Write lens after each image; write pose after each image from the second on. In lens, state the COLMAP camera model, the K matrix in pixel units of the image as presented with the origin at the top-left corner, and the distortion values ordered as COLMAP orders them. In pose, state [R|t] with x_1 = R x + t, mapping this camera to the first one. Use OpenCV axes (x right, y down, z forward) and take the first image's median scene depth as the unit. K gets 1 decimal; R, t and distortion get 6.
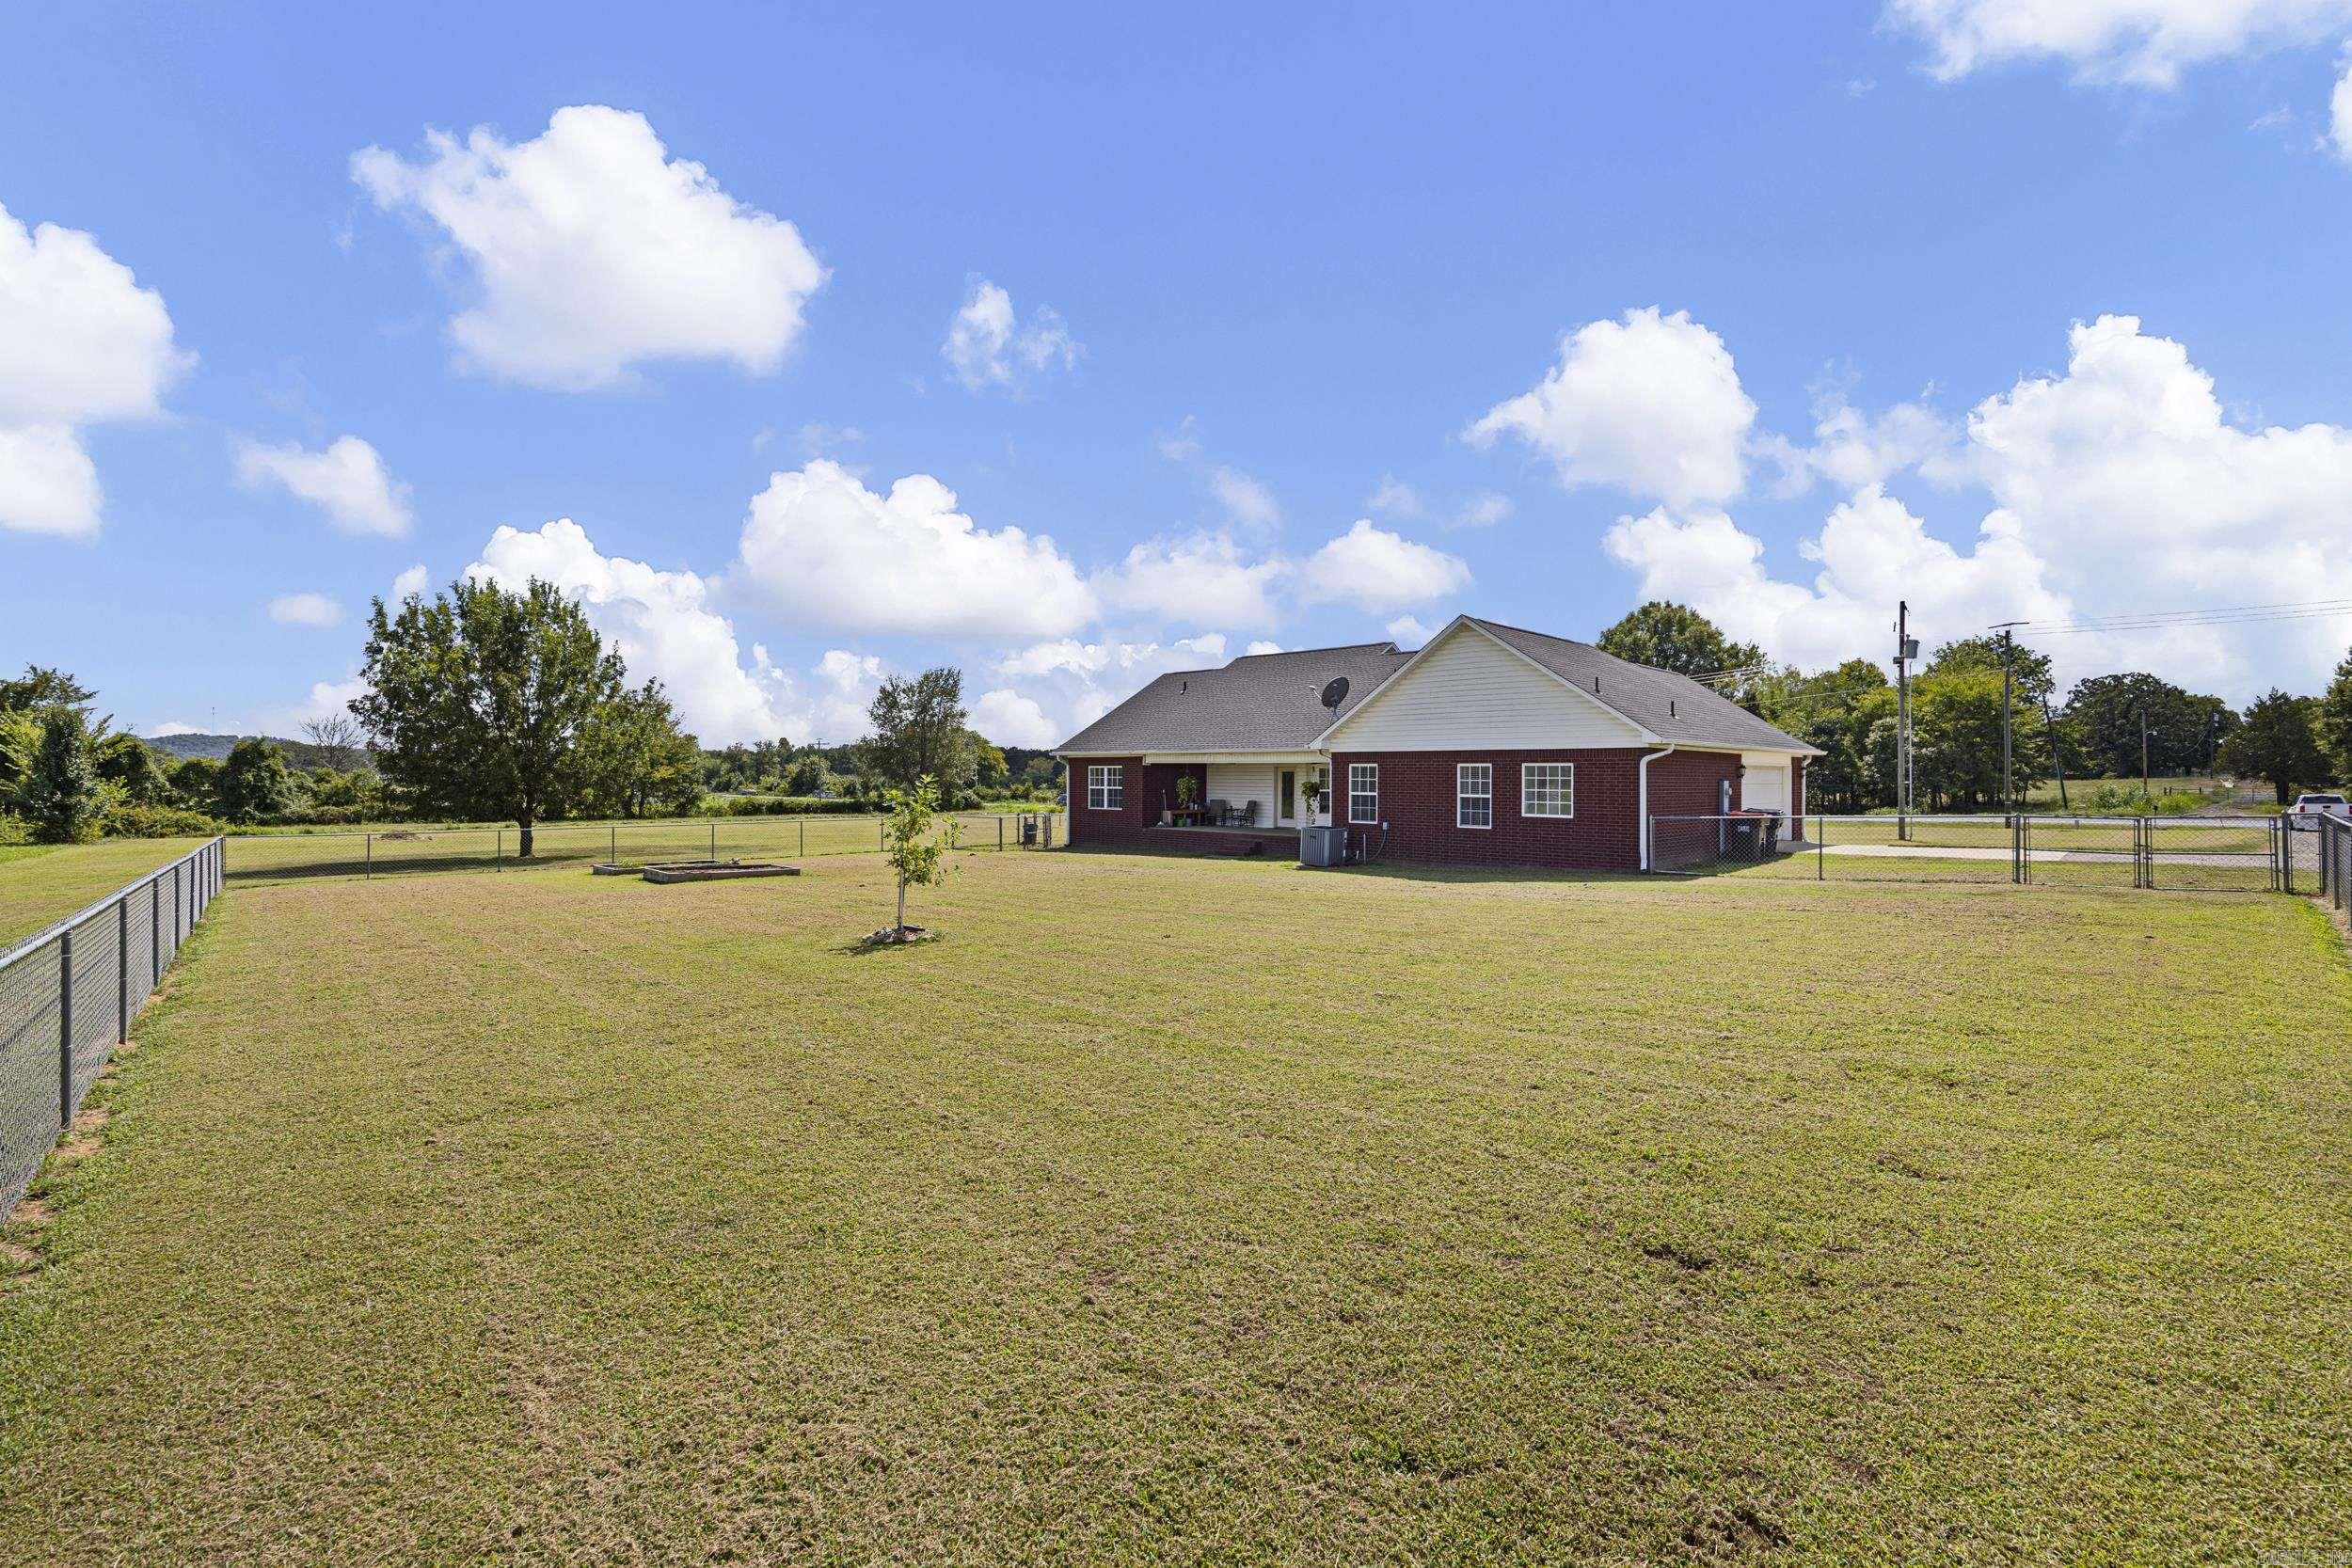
lens RADIAL K [[1044.3, 0, 1192.4], [0, 1044.3, 777.5], [0, 0, 1]] dist [-0.004142, -0.000211]
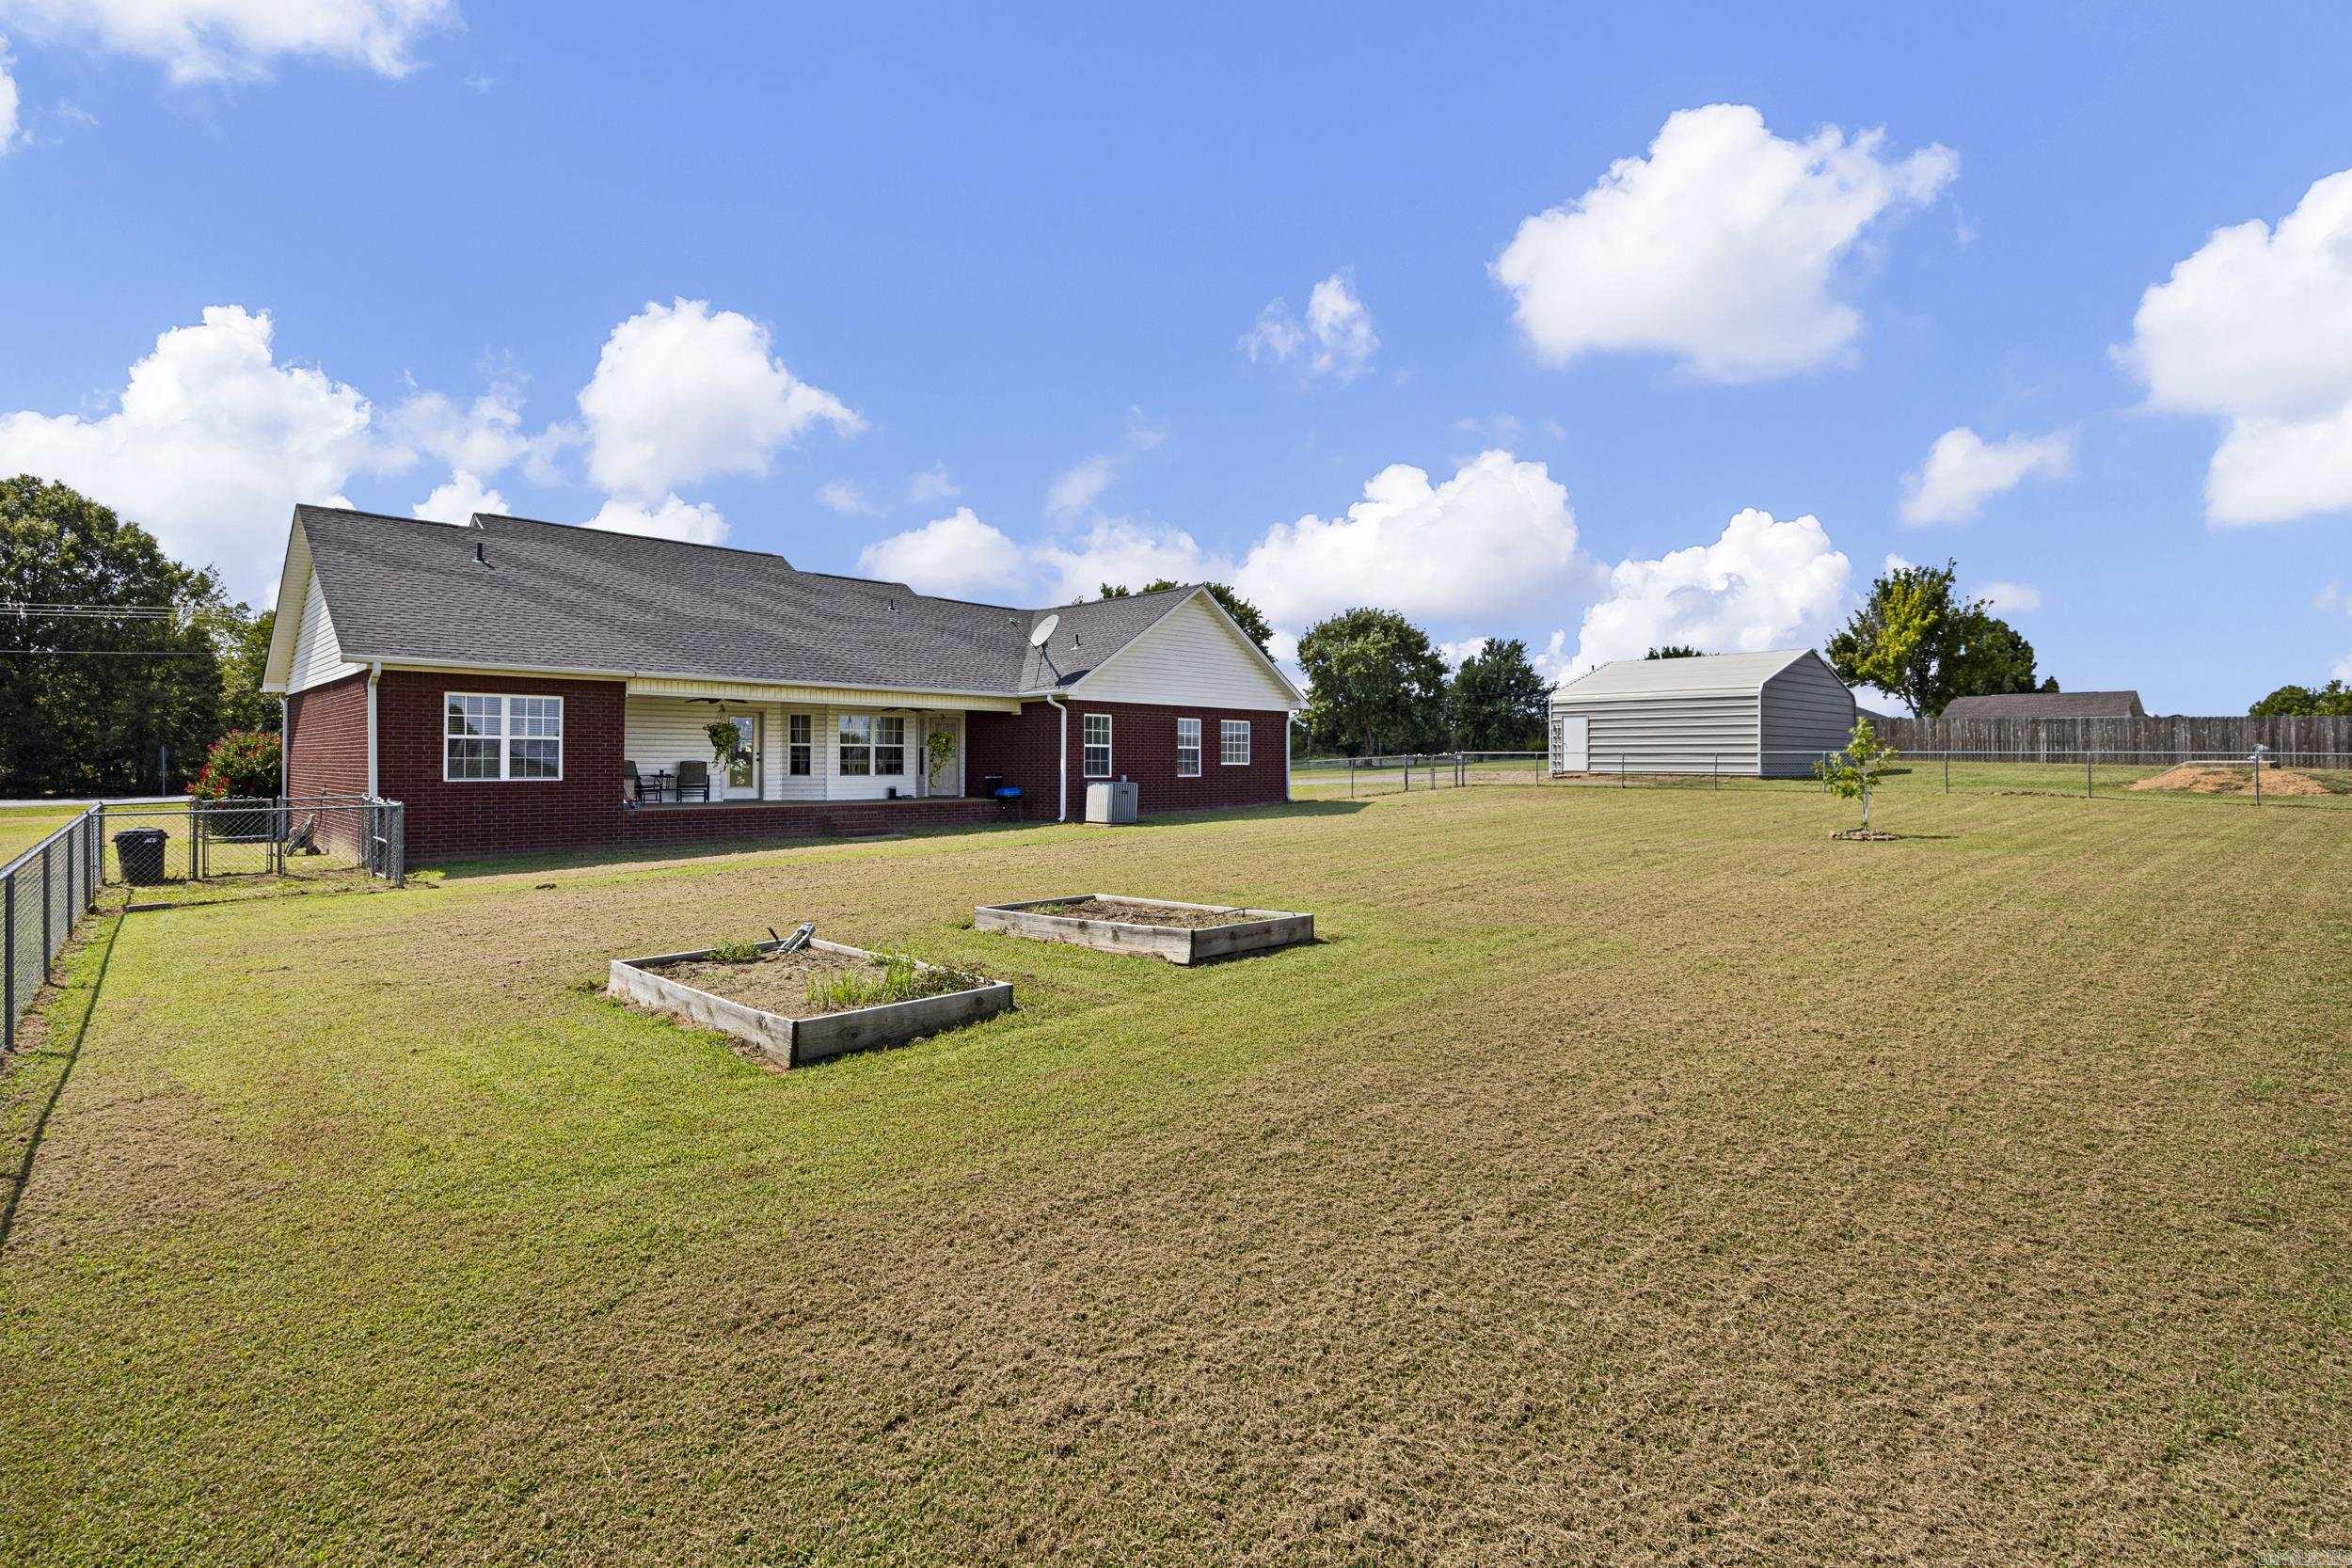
lens RADIAL K [[1078.9, 0, 1188.7], [0, 1078.9, 757.0], [0, 0, 1]] dist [-0.005619, 0.000117]
pose [[0.031157, -0.002388, 0.999512, -0.791672], [-0.004571, 0.999986, 0.002531, 0.022437], [-0.999504, -0.004647, 0.031146, 0.885199]]
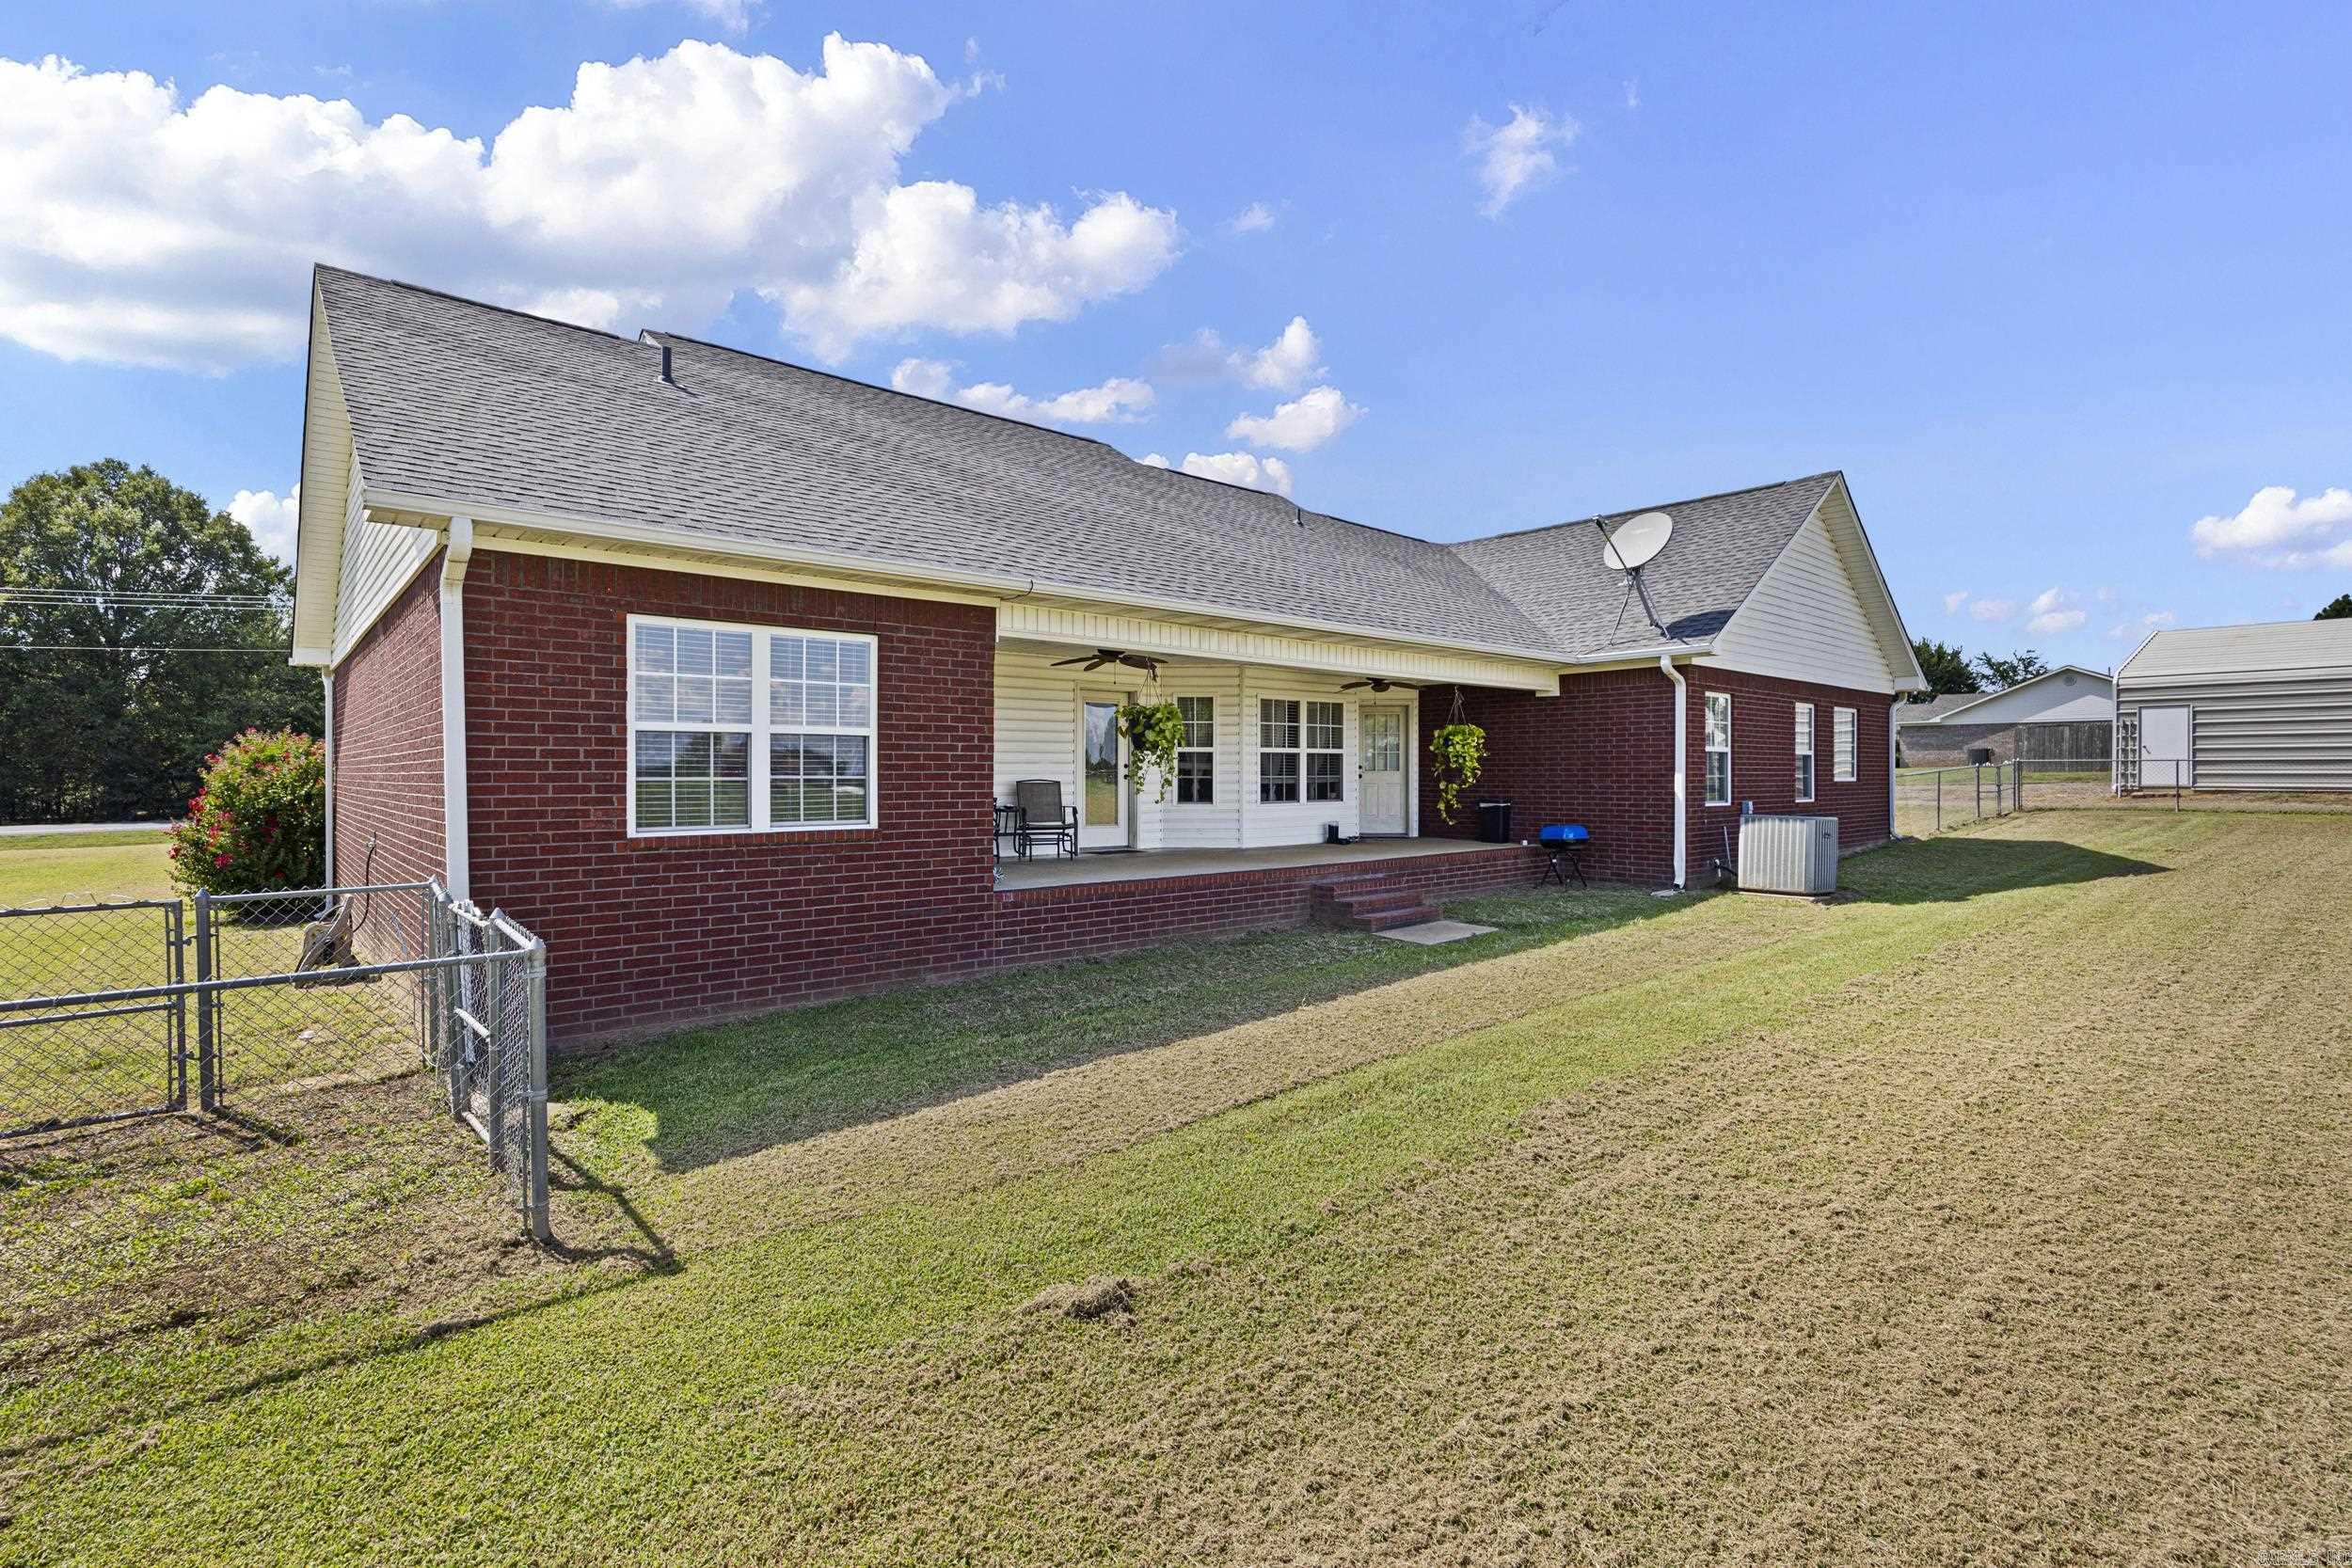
lens RADIAL K [[1078.9, 0, 1198.6], [0, 1078.9, 784.4], [0, 0, 1]] dist [-0.005619, 0.000117]
pose [[0.096701, -0.017196, 0.995165, -0.392026], [0.000067, 0.999851, 0.017271, 0.023575], [-0.995313, -0.001603, 0.096688, 1.200409]]
